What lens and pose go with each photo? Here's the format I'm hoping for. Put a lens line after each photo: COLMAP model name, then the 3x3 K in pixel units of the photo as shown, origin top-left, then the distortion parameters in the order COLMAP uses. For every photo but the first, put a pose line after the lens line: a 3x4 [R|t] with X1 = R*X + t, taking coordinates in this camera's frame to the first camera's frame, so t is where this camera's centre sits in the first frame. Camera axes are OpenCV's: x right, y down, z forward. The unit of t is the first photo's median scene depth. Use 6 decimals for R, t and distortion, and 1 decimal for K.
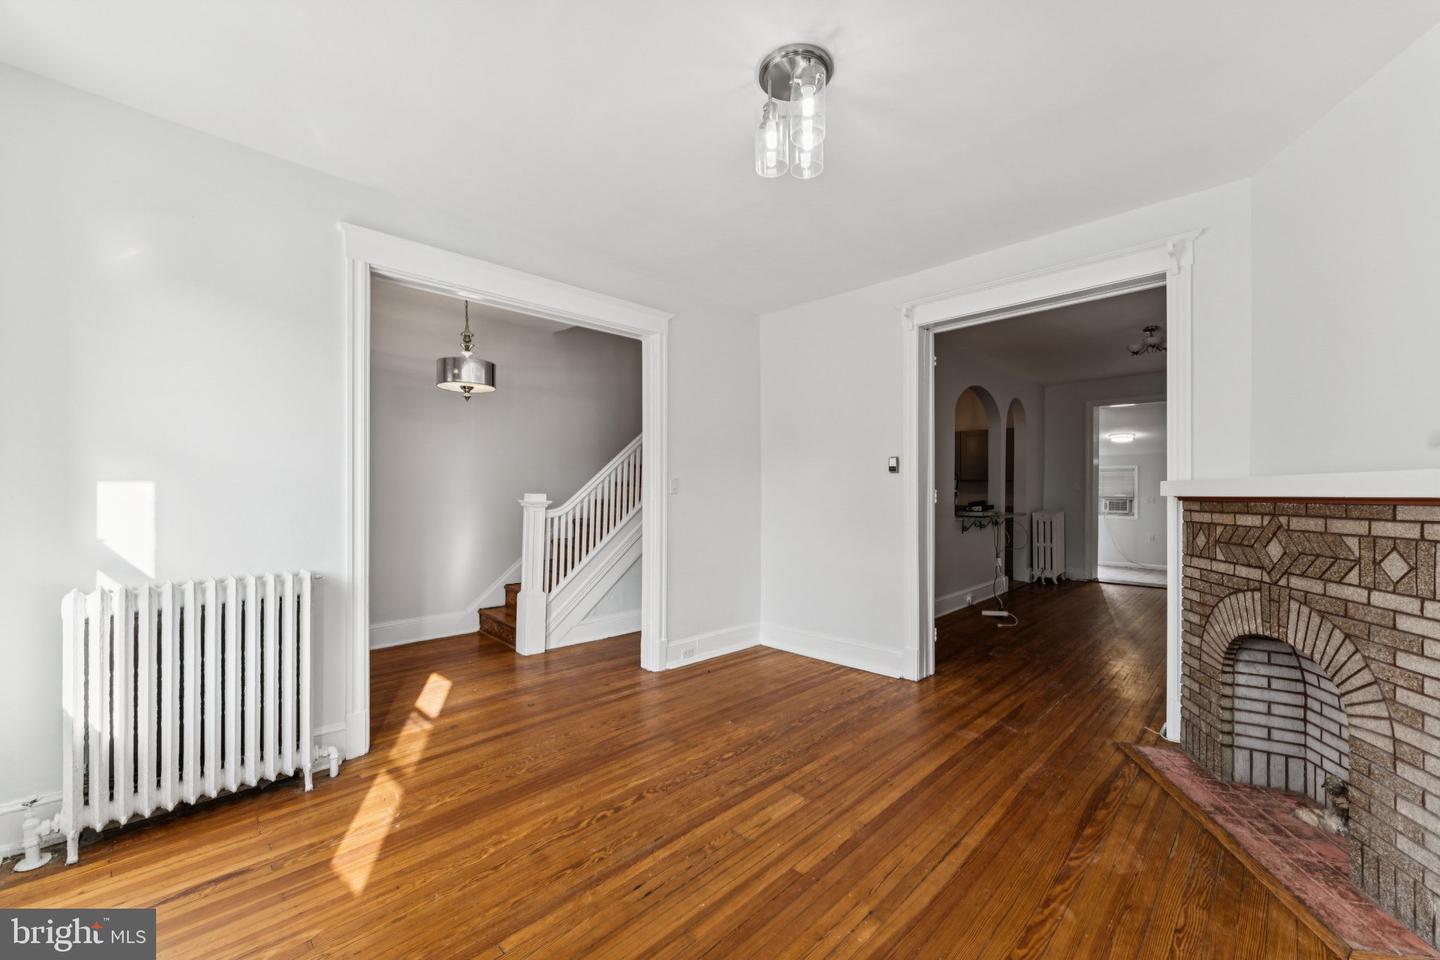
lens RADIAL K [[588.5, 0, 720.9], [0, 588.5, 495.7], [0, 0, 1]] dist [0.001747, 0.000300]
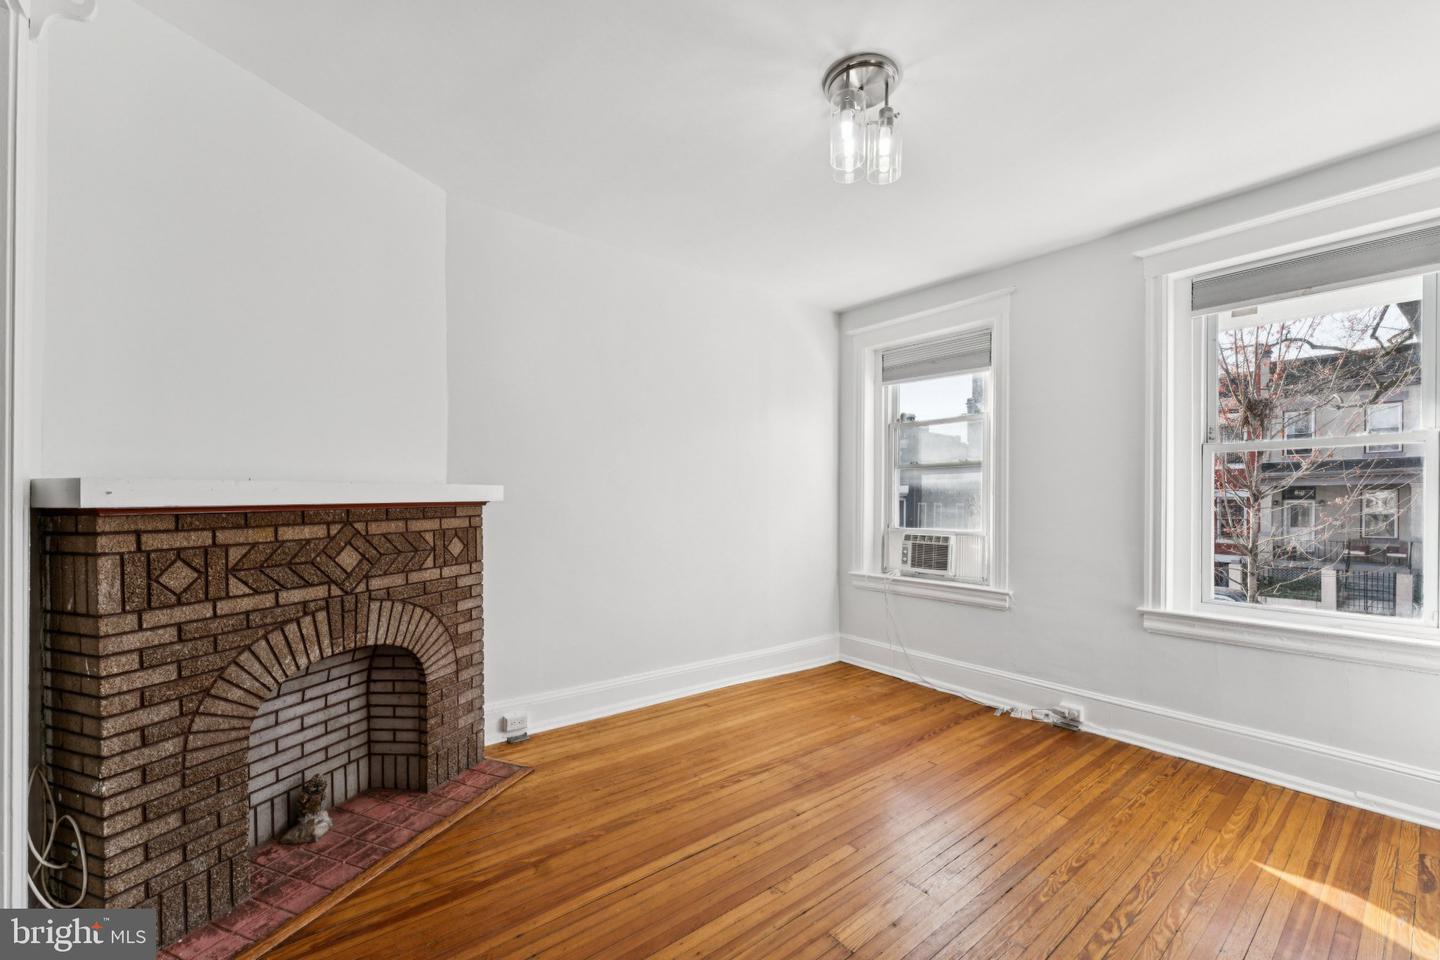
lens RADIAL K [[588.5, 0, 720.9], [0, 588.5, 495.7], [0, 0, 1]] dist [0.001747, 0.000300]
pose [[-0.992907, -0.005489, 0.118769, 0.234503], [-0.004826, 0.999971, 0.005869, -0.020612], [-0.118798, 0.005254, -0.992905, 2.006690]]
